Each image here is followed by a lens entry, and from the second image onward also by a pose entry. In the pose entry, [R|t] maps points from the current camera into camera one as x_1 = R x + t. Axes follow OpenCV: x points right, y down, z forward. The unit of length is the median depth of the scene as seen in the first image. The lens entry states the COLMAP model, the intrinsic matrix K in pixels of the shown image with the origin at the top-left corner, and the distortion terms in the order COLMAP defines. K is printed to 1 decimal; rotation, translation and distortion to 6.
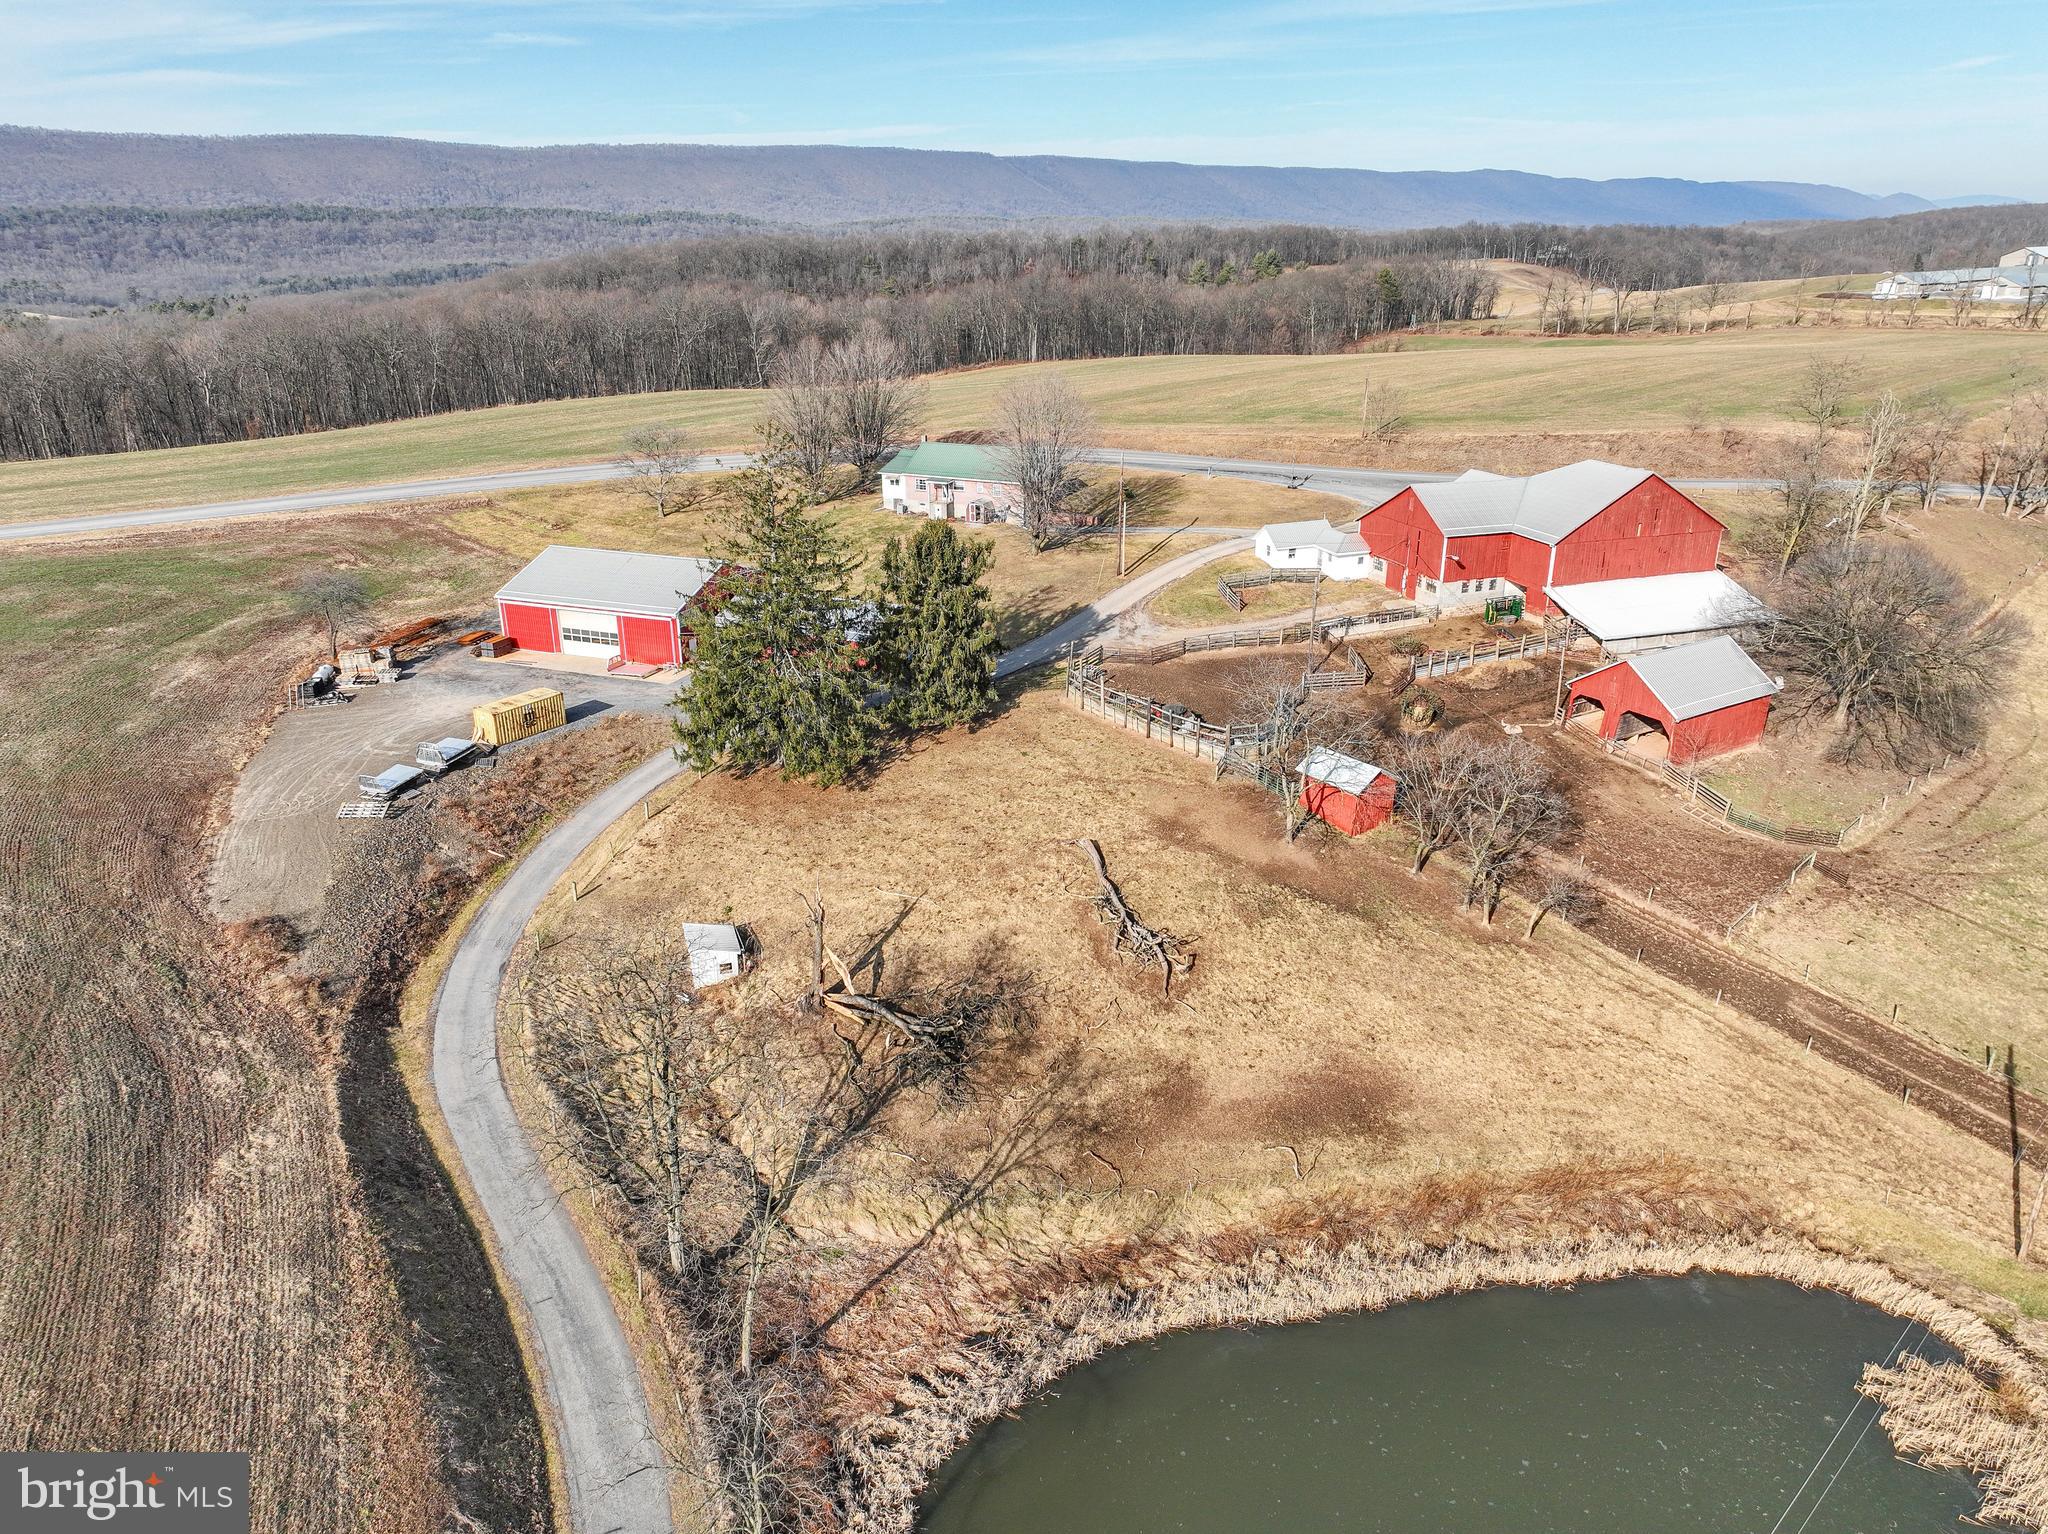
lens RADIAL K [[1443.0, 0, 1026.0], [0, 1443.0, 762.8], [0, 0, 1]] dist [-0.001890, 0.018309]
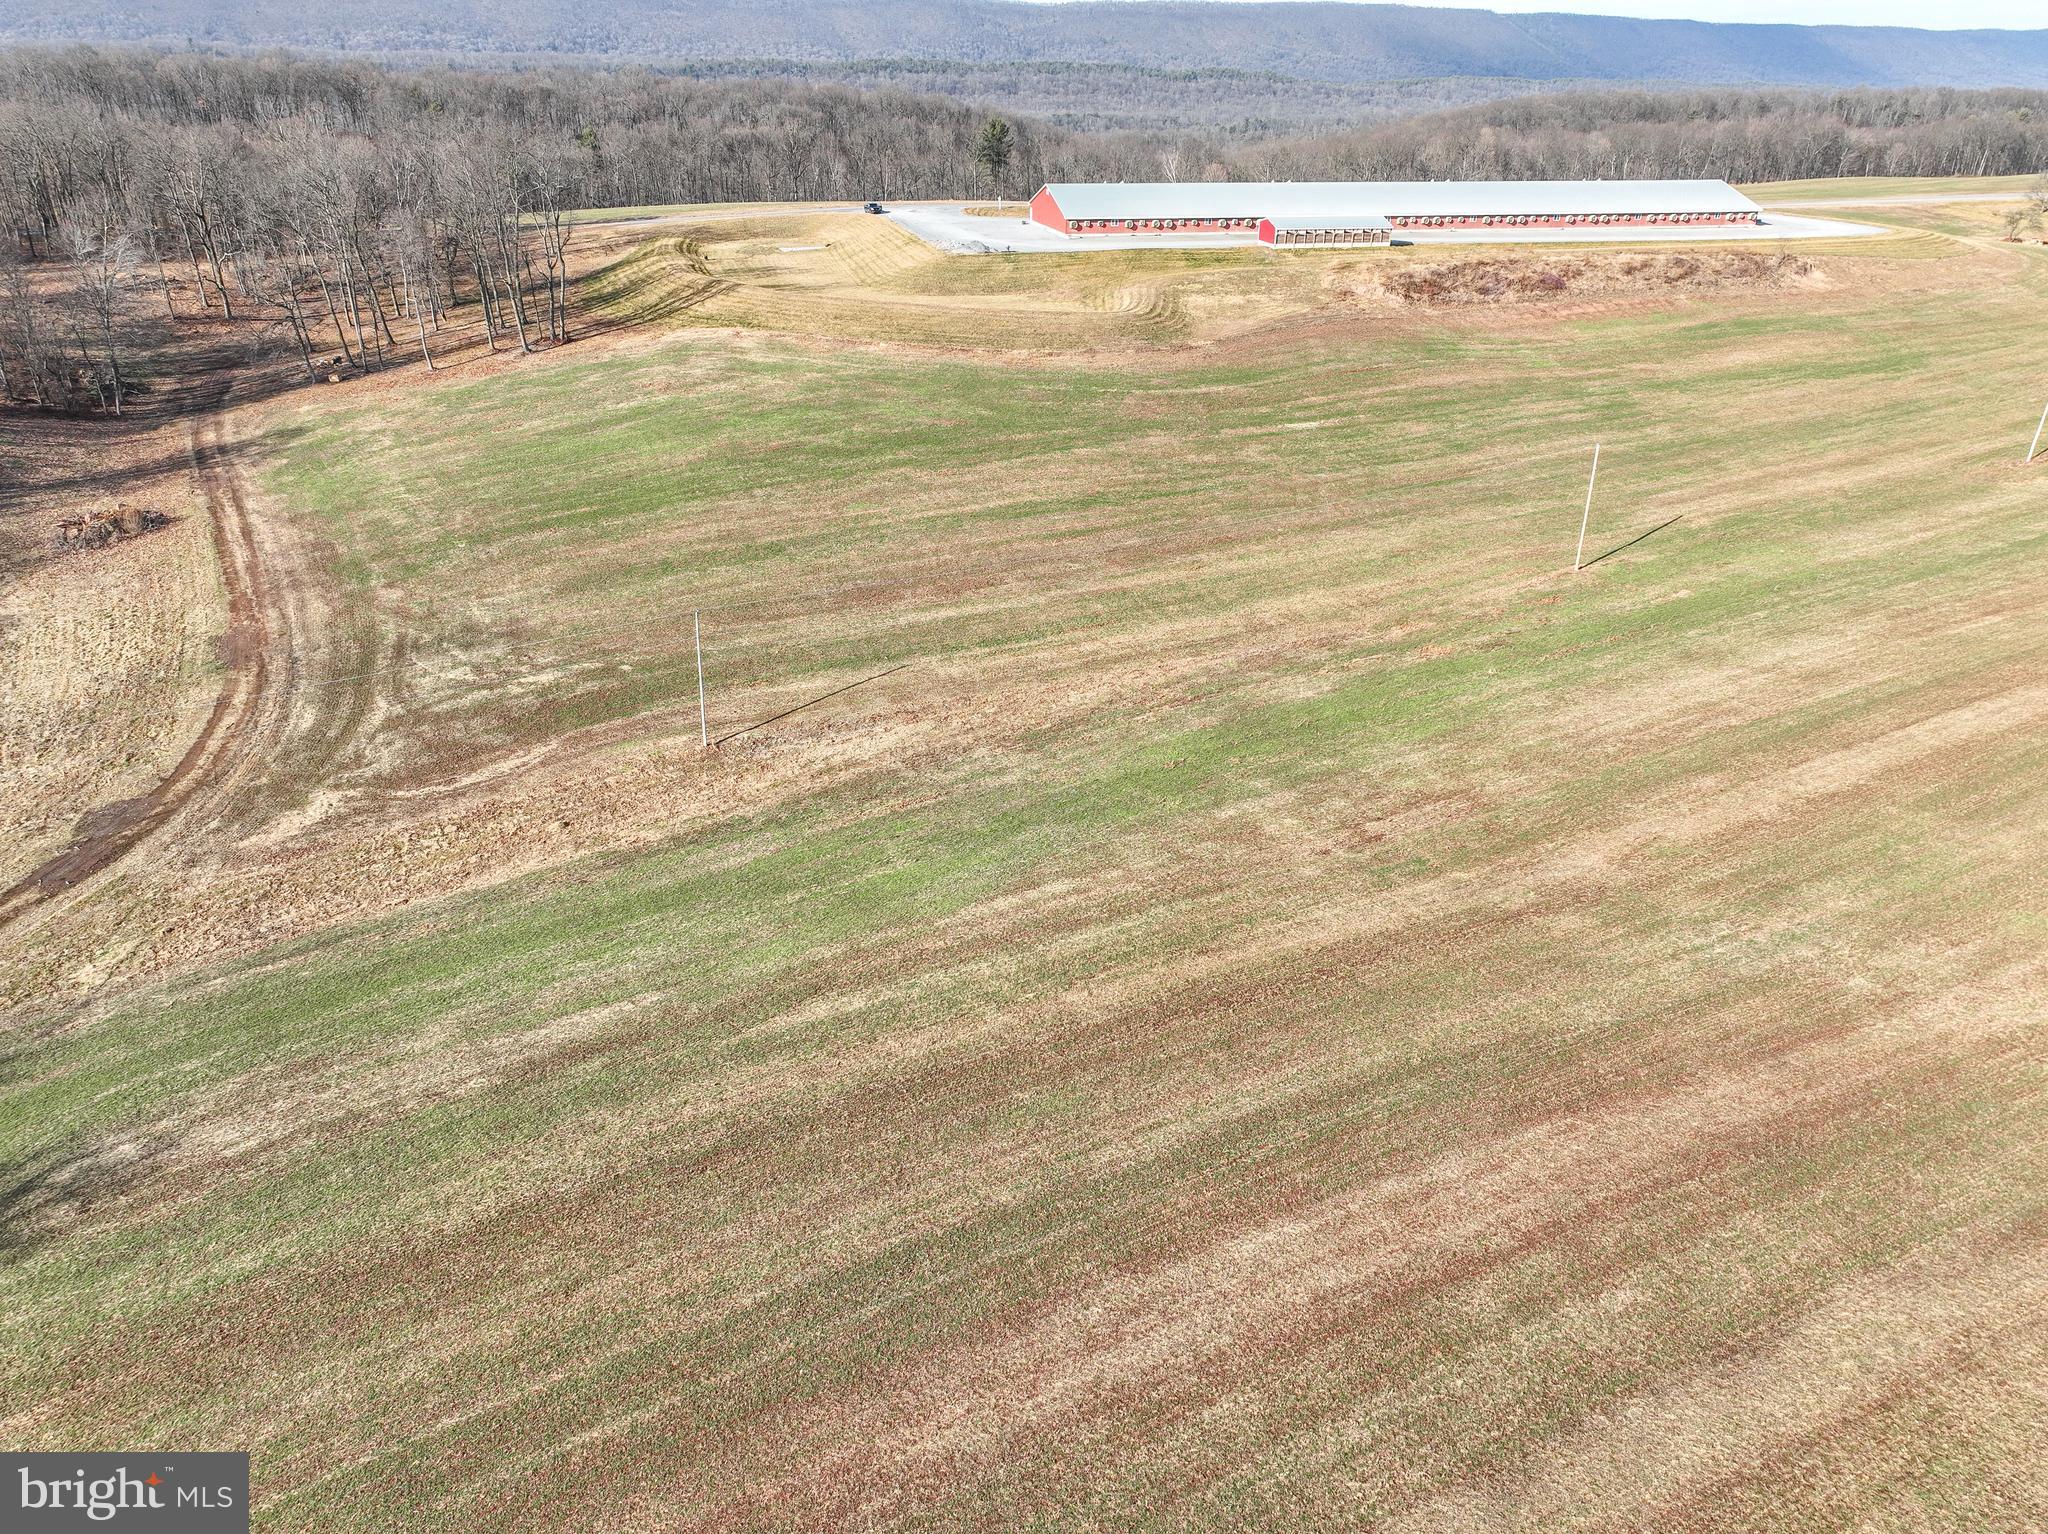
lens RADIAL K [[1443.6, 0, 1025.5], [0, 1443.6, 767.2], [0, 0, 1]] dist [-0.011717, 0.031398]
pose [[0.964123, 0.127927, -0.232596, -0.218315], [-0.107482, 0.989306, 0.098596, 0.121106], [0.242722, -0.070059, 0.967563, -0.314232]]
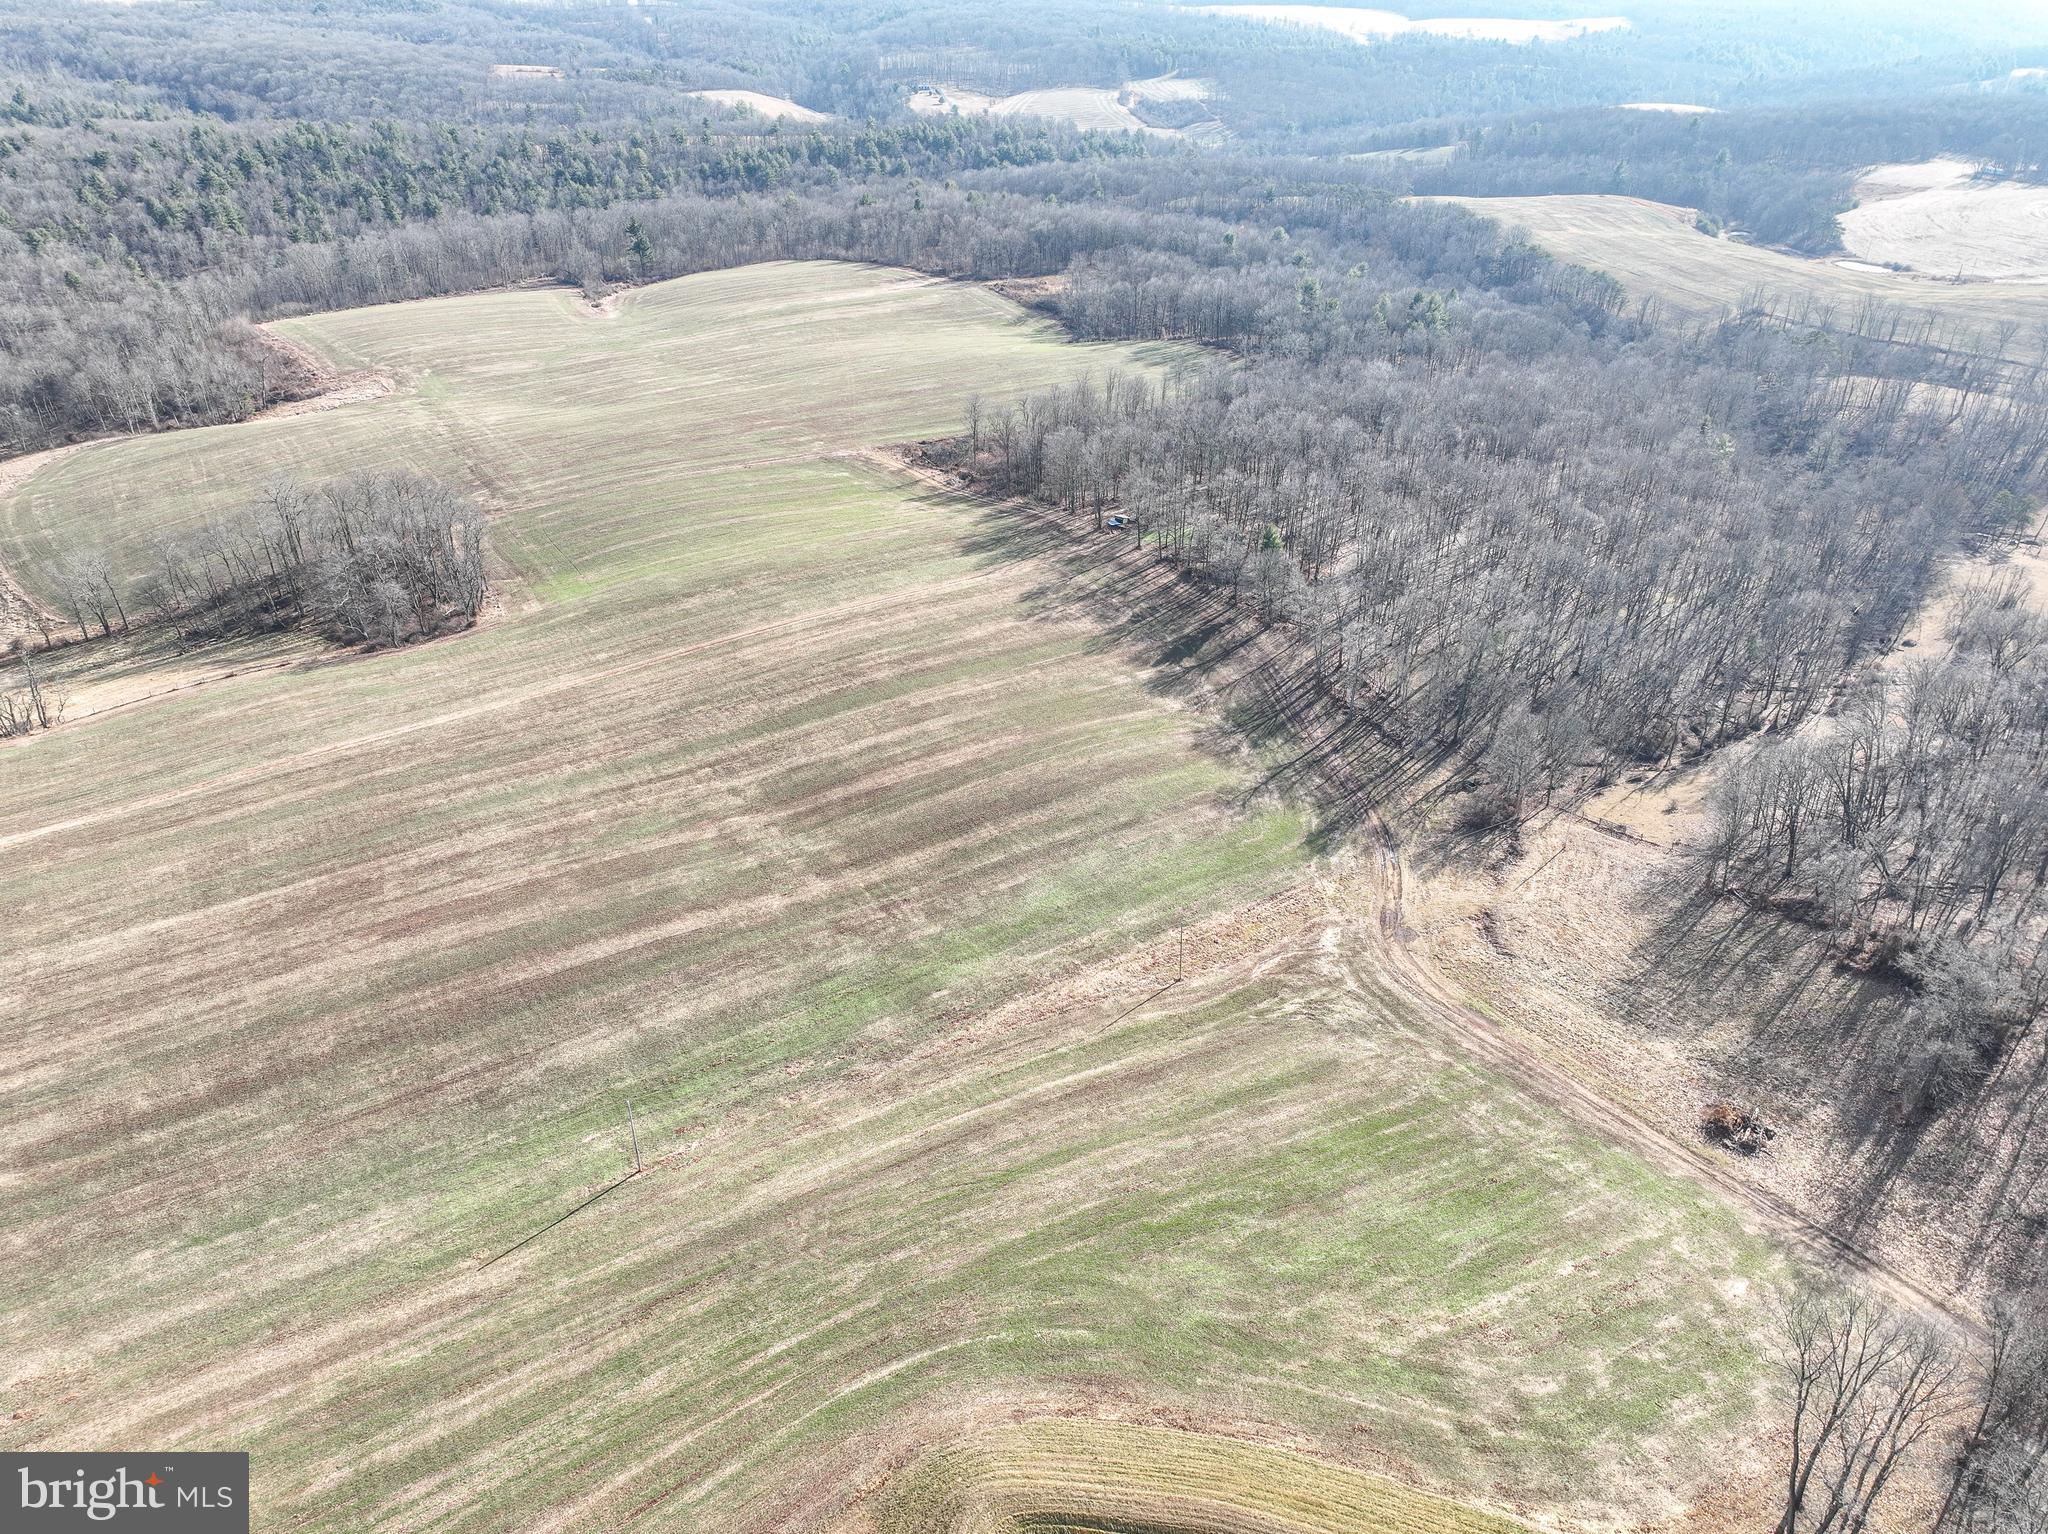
lens RADIAL K [[1443.0, 0, 1026.0], [0, 1443.0, 762.8], [0, 0, 1]] dist [-0.001890, 0.018309]
pose [[-0.983230, -0.087494, 0.160014, -0.282532], [0.070230, 0.628087, 0.774967, -0.084455], [-0.168308, 0.773208, -0.611409, -0.076621]]
